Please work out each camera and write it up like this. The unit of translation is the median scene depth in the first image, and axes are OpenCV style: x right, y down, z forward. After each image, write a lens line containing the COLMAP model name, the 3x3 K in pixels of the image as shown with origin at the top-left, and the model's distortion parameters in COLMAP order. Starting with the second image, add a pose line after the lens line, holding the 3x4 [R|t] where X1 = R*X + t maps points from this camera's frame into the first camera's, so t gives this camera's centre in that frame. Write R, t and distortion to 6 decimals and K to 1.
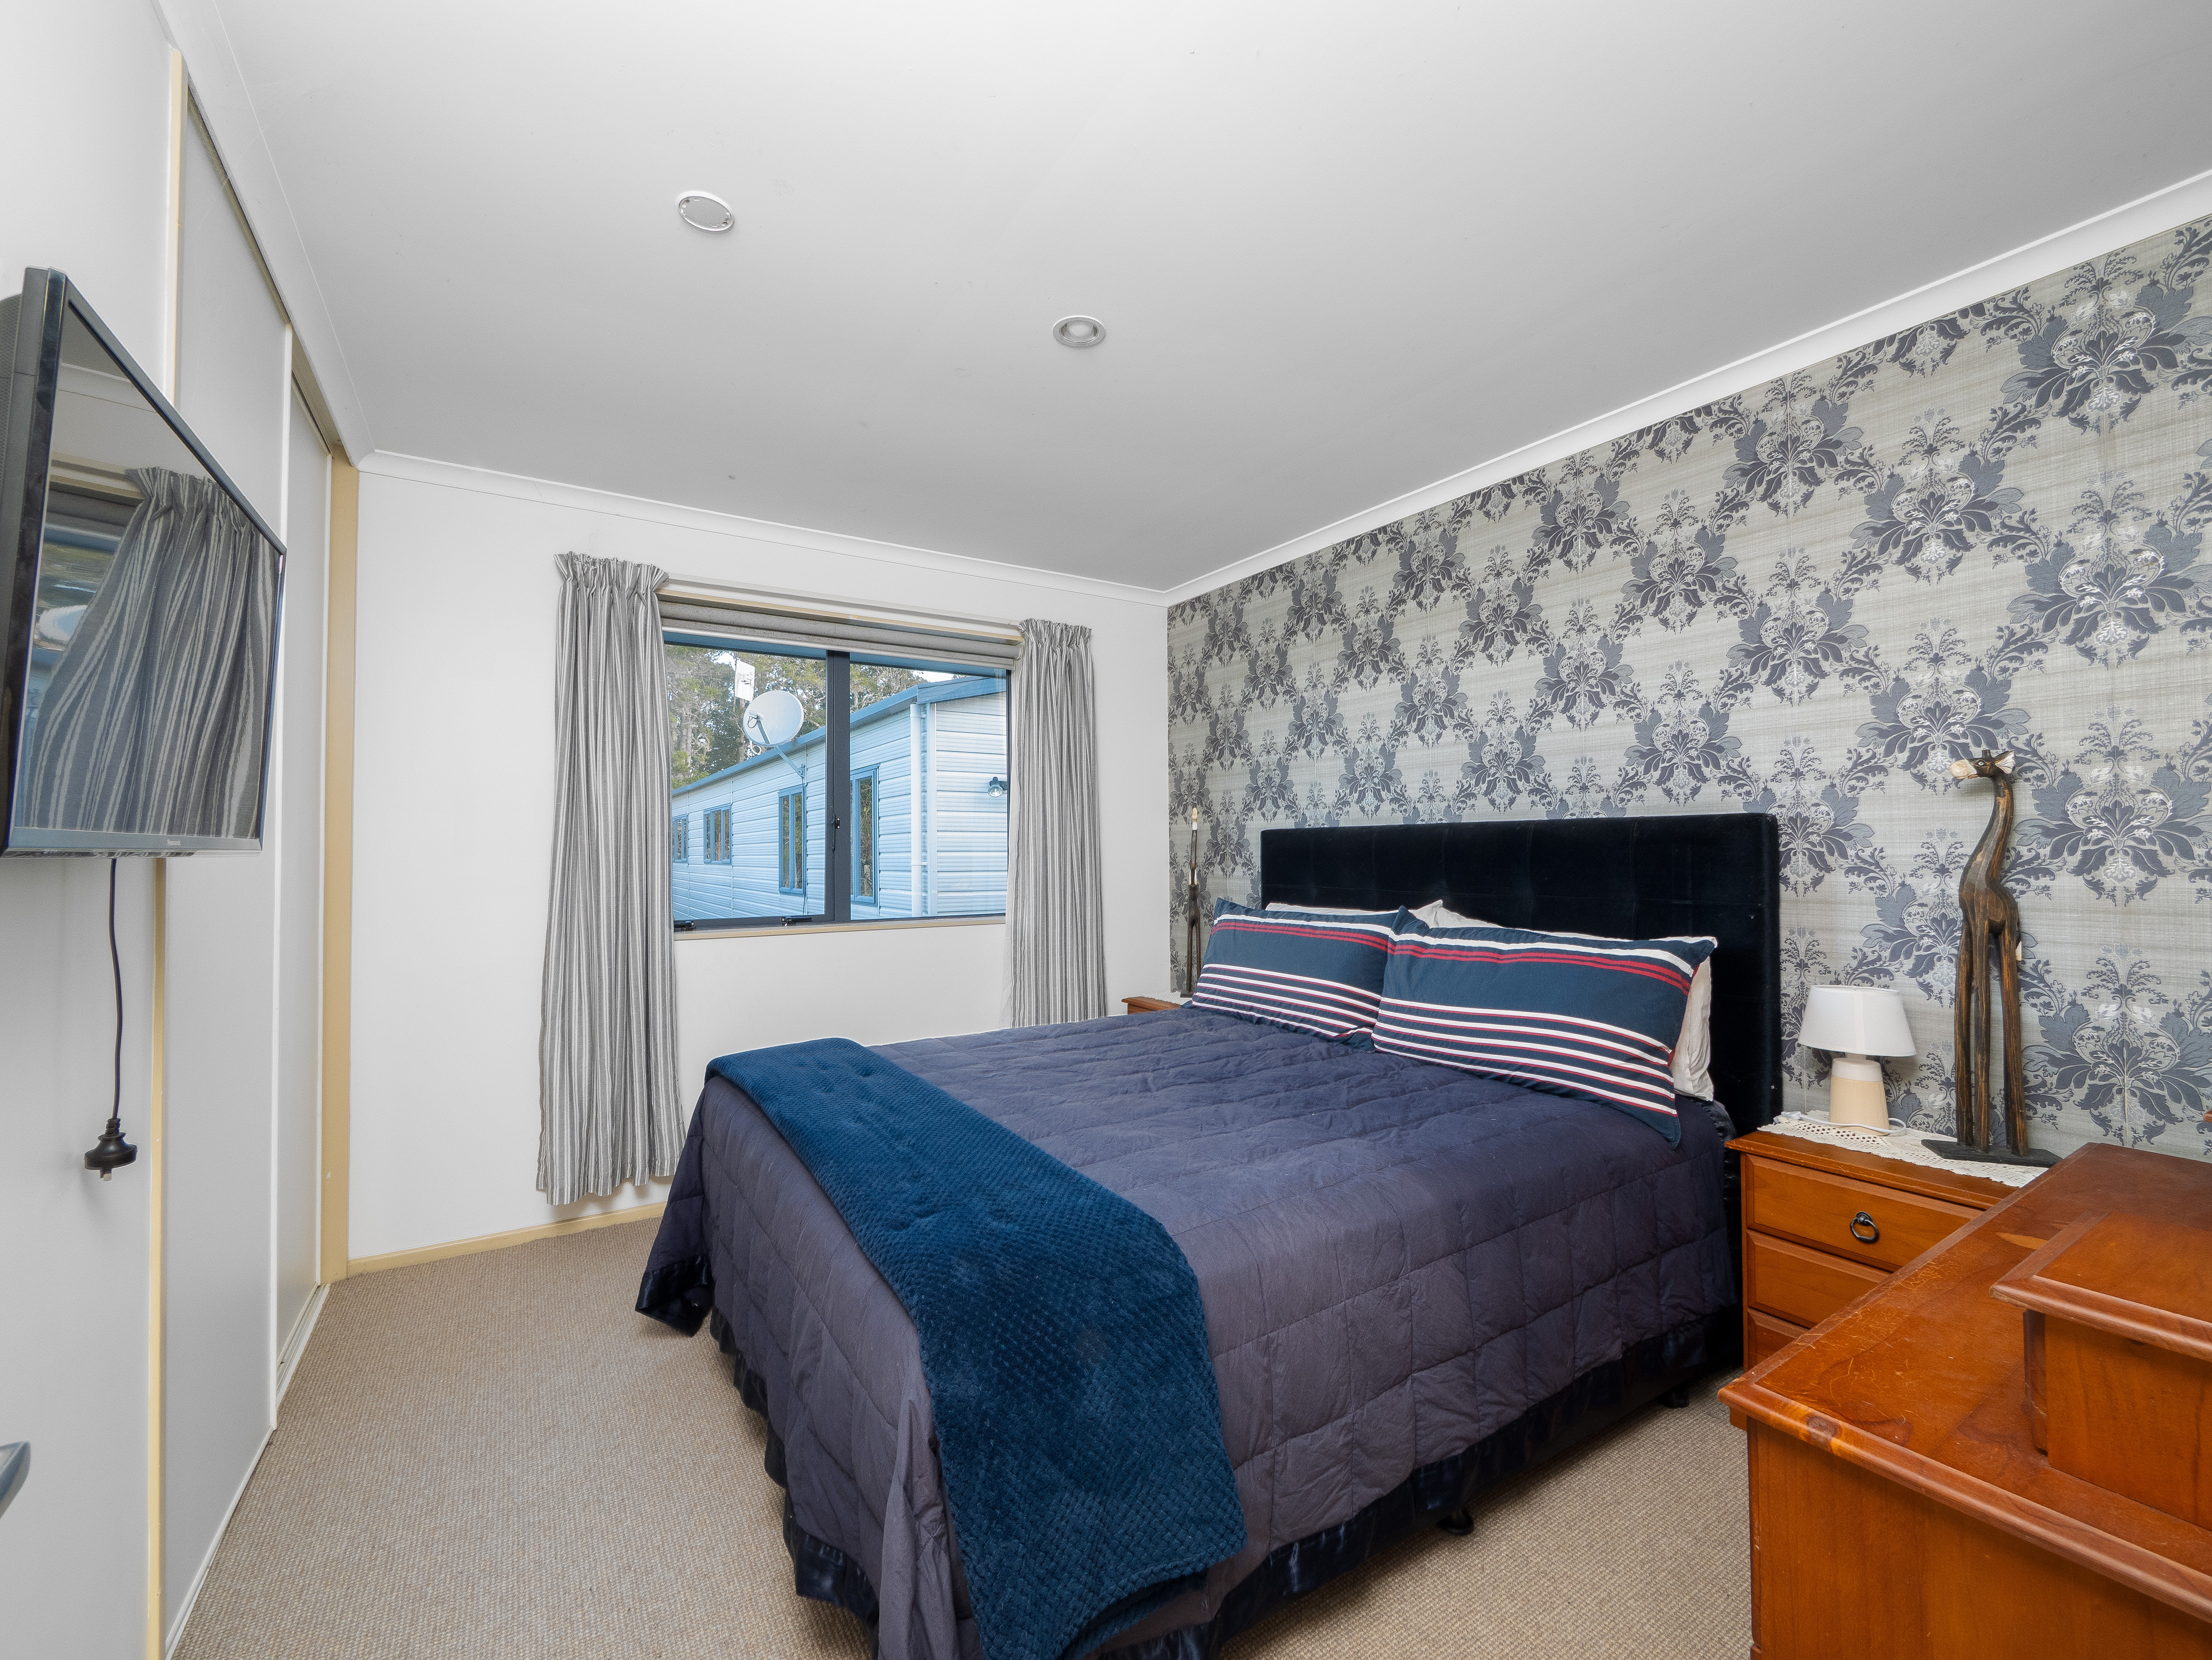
lens RADIAL K [[949.0, 0, 1106.0], [0, 949.0, 830.0], [0, 0, 1]] dist [-0.008359, -0.000403]
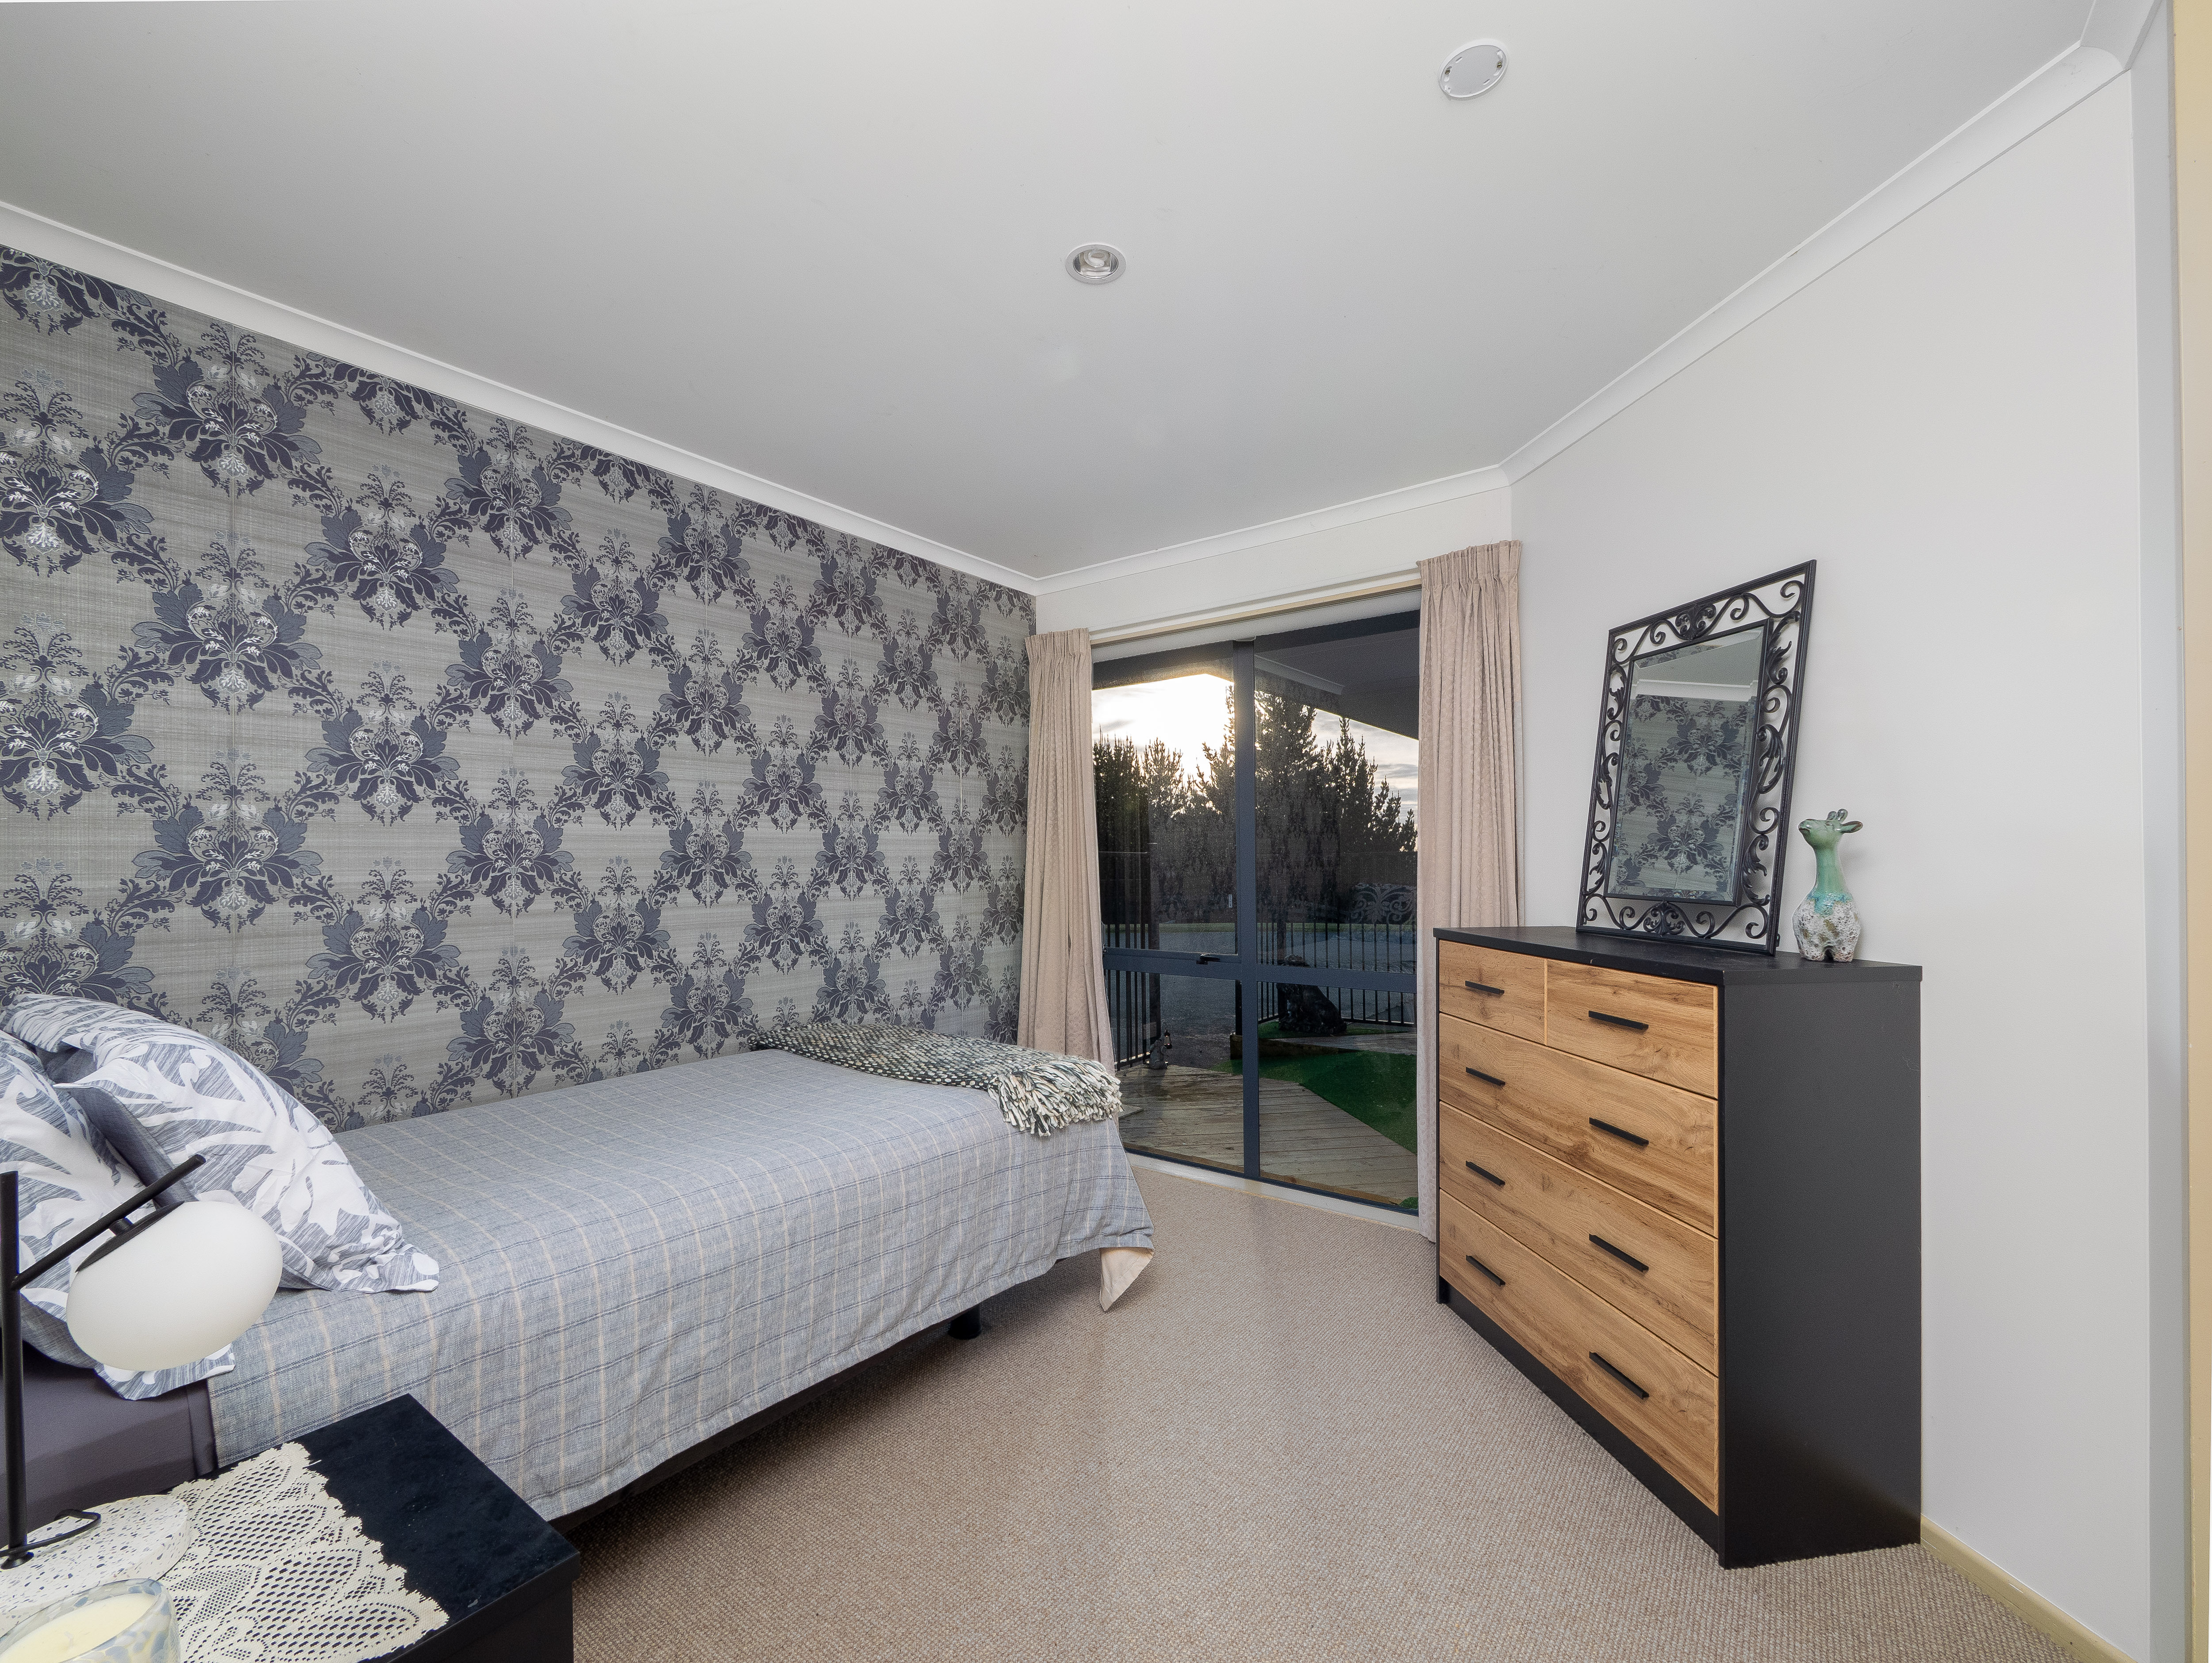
lens RADIAL K [[921.6, 0, 1096.7], [0, 921.6, 865.0], [0, 0, 1]] dist [-0.003311, -0.000467]
pose [[-0.362624, 0.009697, 0.931885, -0.293459], [-0.002336, 0.999933, -0.011314, 0.013014], [-0.931933, -0.006280, -0.362577, 0.472091]]
